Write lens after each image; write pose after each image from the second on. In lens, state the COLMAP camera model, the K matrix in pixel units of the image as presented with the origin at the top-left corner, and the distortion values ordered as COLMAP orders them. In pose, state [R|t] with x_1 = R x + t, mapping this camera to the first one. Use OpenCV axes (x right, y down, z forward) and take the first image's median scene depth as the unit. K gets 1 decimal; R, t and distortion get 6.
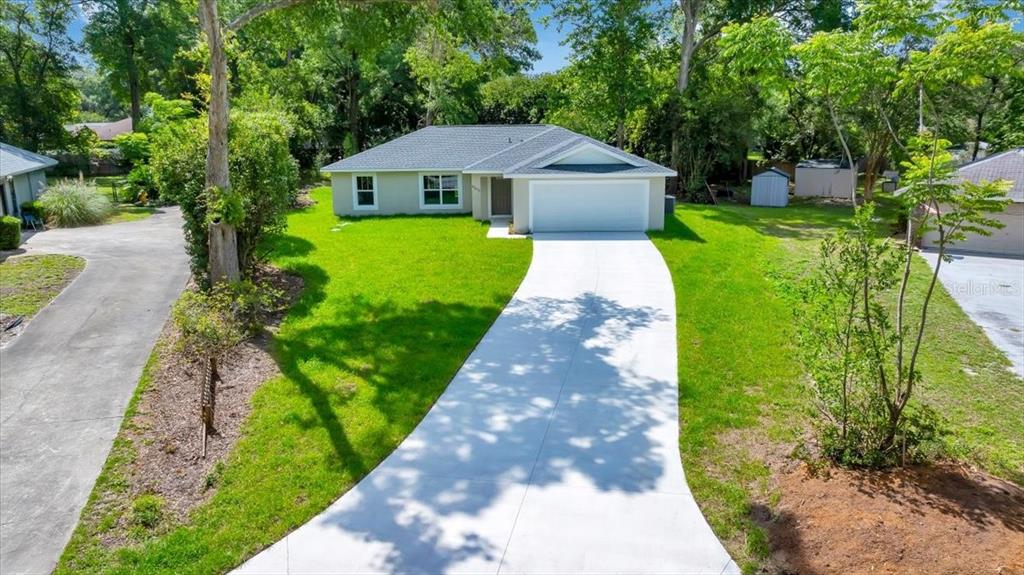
lens RADIAL K [[733.5, 0, 512.0], [0, 733.5, 287.5], [0, 0, 1]] dist [-0.008630, -0.000972]
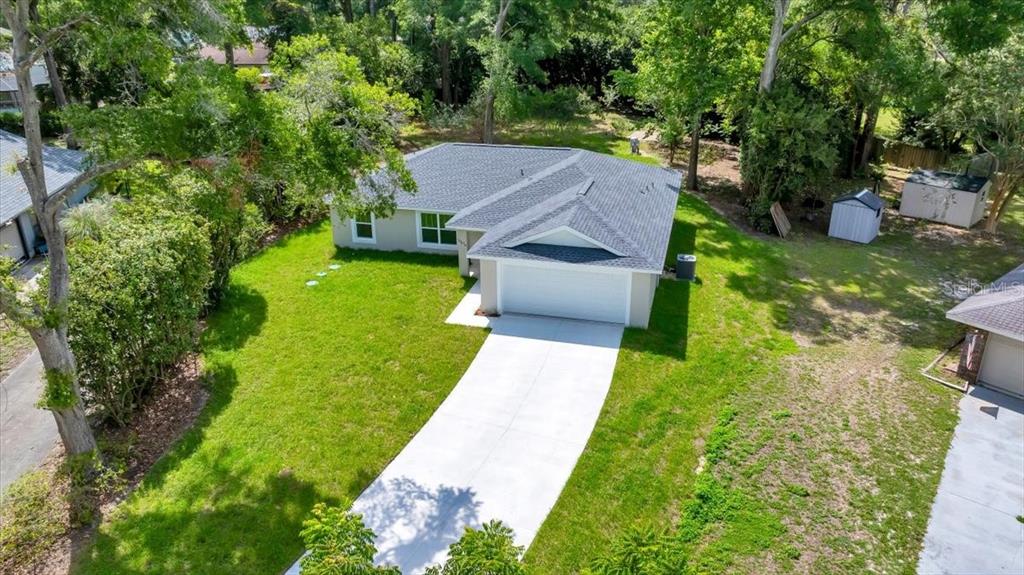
lens RADIAL K [[733.5, 0, 512.0], [0, 733.5, 287.5], [0, 0, 1]] dist [-0.008630, -0.000972]
pose [[0.971508, 0.095294, -0.217004, 0.201076], [-0.056043, 0.982008, 0.180332, -0.232102], [0.230284, -0.163032, 0.959369, 0.117754]]
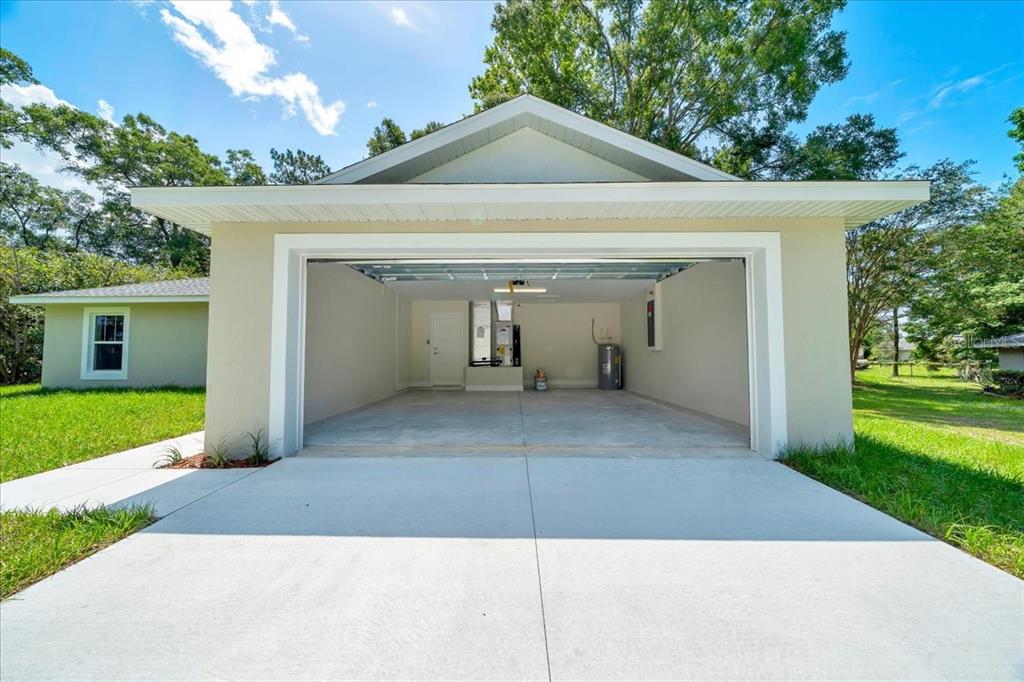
lens RADIAL K [[350.6, 0, 512.0], [0, 350.6, 341.0], [0, 0, 1]] dist [0.000807, 0.000378]
pose [[0.999972, 0.006723, 0.003176, 0.085107], [-0.005688, 0.966753, -0.255648, -0.071003], [-0.004789, 0.255623, 0.966765, 0.756648]]
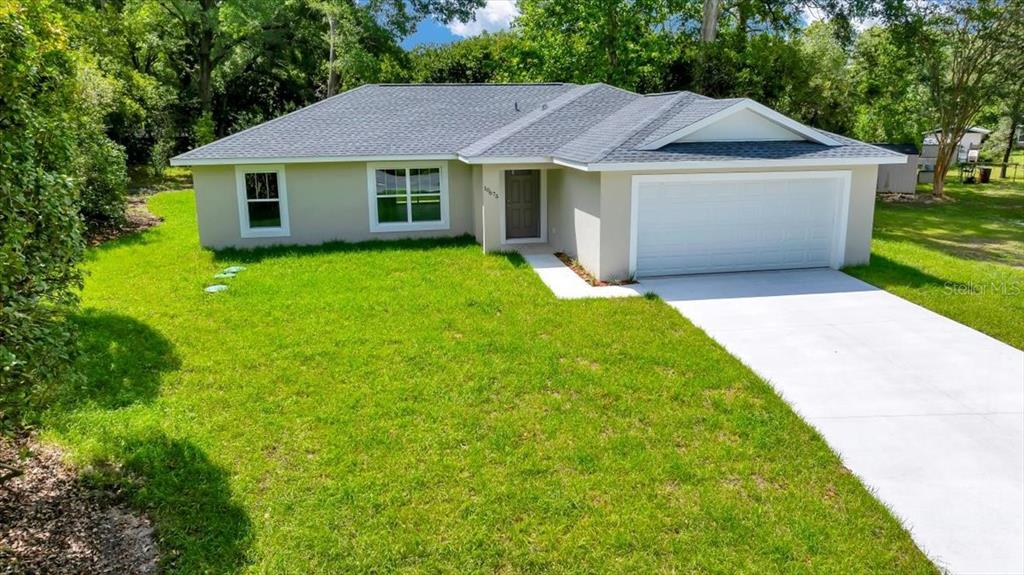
lens RADIAL K [[733.5, 0, 512.0], [0, 733.5, 287.5], [0, 0, 1]] dist [-0.008630, -0.000972]
pose [[0.980712, -0.044519, 0.190319, -0.127698], [0.043318, 0.999007, 0.010465, -0.067168], [-0.190595, -0.002019, 0.981667, 0.449777]]
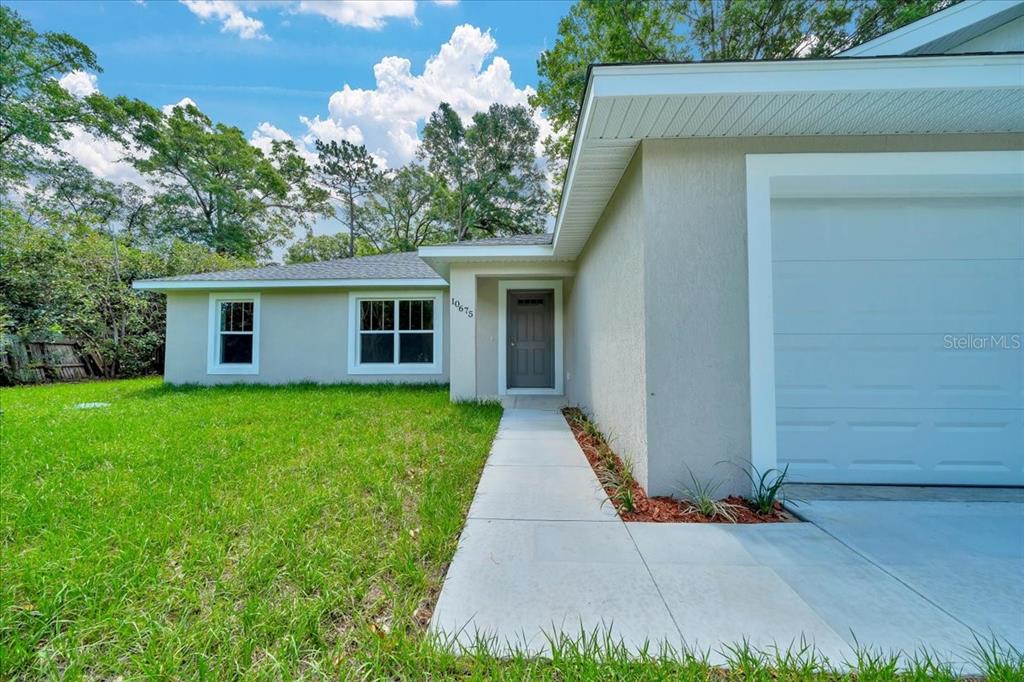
lens RADIAL K [[350.4, 0, 512.0], [0, 350.4, 341.0], [0, 0, 1]] dist [-0.000999, -0.000320]
pose [[0.999664, 0.010053, -0.023908, -0.020279], [-0.015632, 0.969117, -0.246107, -0.074910], [0.020695, 0.246398, 0.968948, 0.788938]]
